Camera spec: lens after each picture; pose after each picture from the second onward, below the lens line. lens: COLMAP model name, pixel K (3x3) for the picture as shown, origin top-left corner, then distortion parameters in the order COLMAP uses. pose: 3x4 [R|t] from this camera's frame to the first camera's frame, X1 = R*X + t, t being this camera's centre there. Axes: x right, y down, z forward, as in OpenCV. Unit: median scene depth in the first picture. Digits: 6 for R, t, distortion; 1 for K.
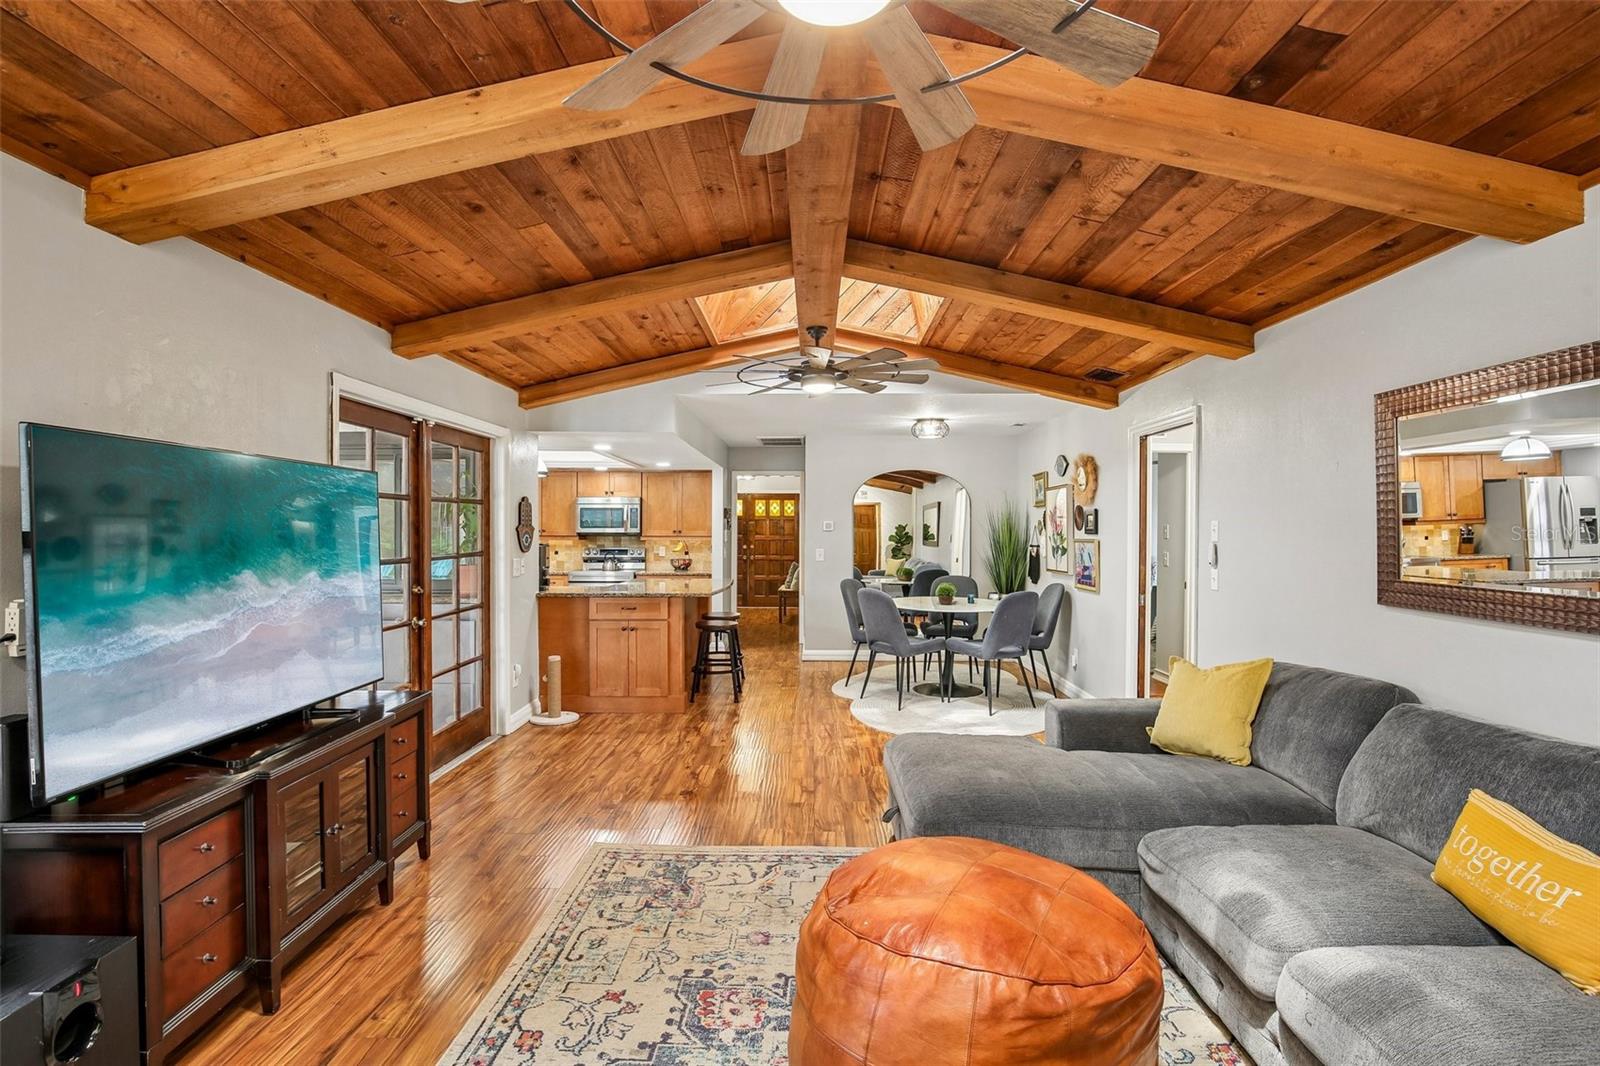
lens RADIAL K [[775.4, 0, 800.0], [0, 775.4, 533.0], [0, 0, 1]] dist [0.000014, -0.000007]
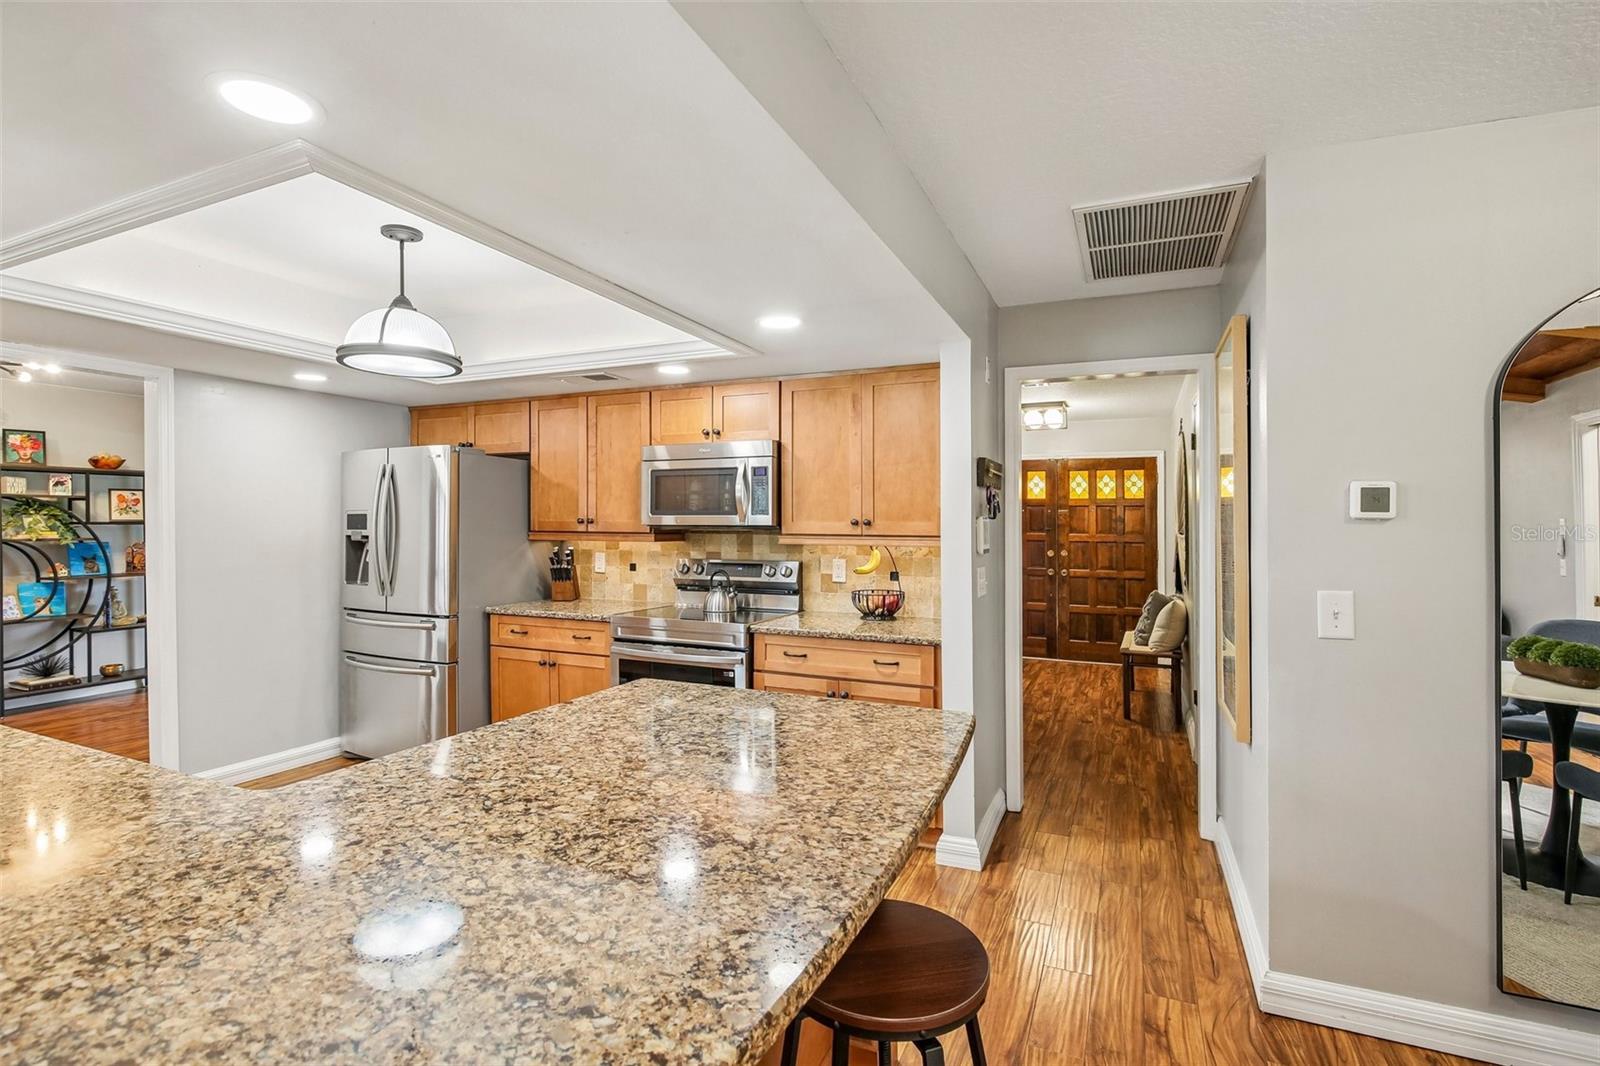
lens RADIAL K [[733.1, 0, 806.3], [0, 733.1, 499.5], [0, 0, 1]] dist [-0.029268, 0.000071]
pose [[0.919558, -0.009839, -0.392832, -0.036511], [-0.006491, 0.999170, -0.040221, 0.001199], [0.392901, 0.039536, 0.918730, 0.632033]]
